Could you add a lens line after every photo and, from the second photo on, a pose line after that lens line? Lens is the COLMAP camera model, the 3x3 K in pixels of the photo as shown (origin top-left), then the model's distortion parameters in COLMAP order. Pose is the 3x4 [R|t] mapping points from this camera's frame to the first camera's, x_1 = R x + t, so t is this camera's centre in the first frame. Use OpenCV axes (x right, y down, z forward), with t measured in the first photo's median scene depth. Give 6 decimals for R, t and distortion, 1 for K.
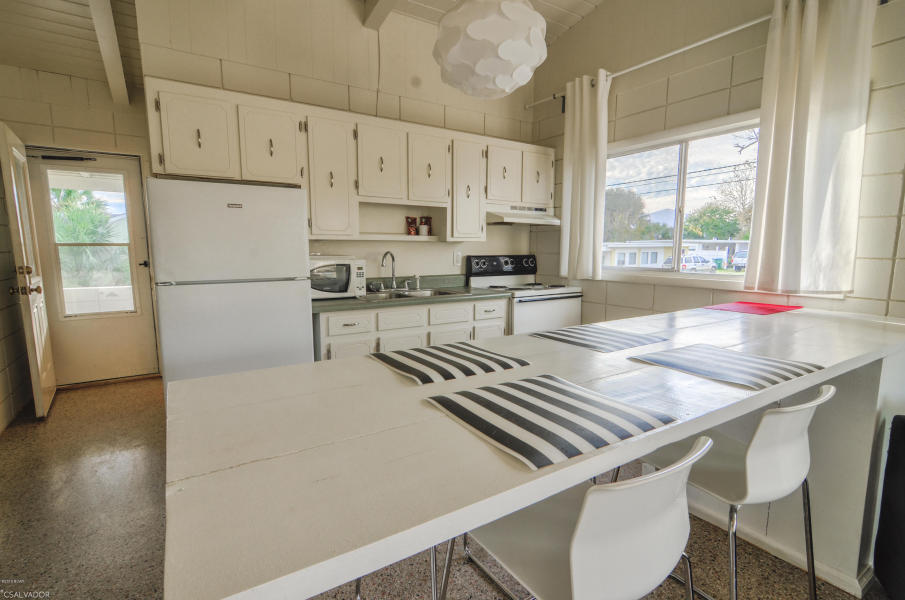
lens RADIAL K [[439.9, 0, 452.5], [0, 439.9, 300.0], [0, 0, 1]] dist [-0.002299, -0.000357]
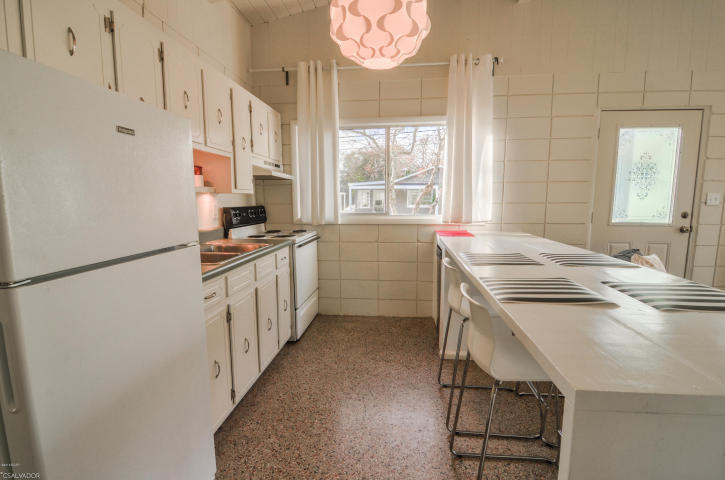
lens RADIAL K [[348.6, 0, 362.5], [0, 348.6, 240.0], [0, 0, 1]] dist [-0.020872, -0.000266]
pose [[0.643849, -0.096143, 0.759088, -0.400547], [0.096999, 0.994326, 0.043664, -0.035716], [-0.758979, 0.045518, 0.649522, 0.285348]]
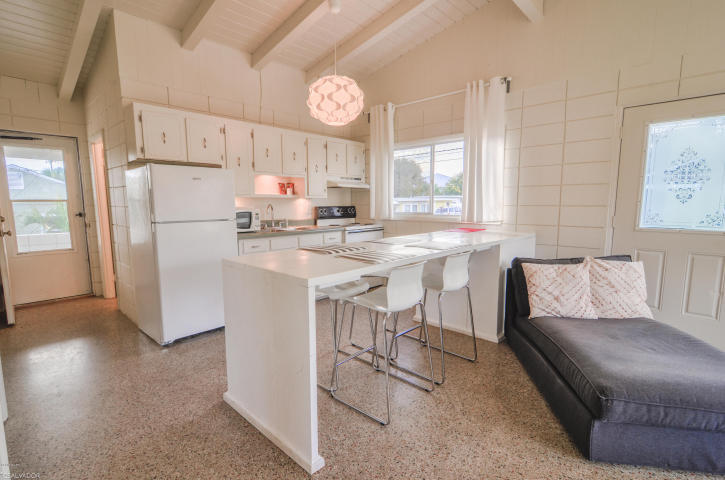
lens RADIAL K [[341.8, 0, 362.5], [0, 341.8, 240.0], [0, 0, 1]] dist [0.003439, 0.000497]
pose [[0.972300, -0.030710, 0.231709, -0.103485], [0.032438, 0.999467, -0.003651, 0.037266], [-0.231474, 0.011066, 0.972778, -0.309839]]
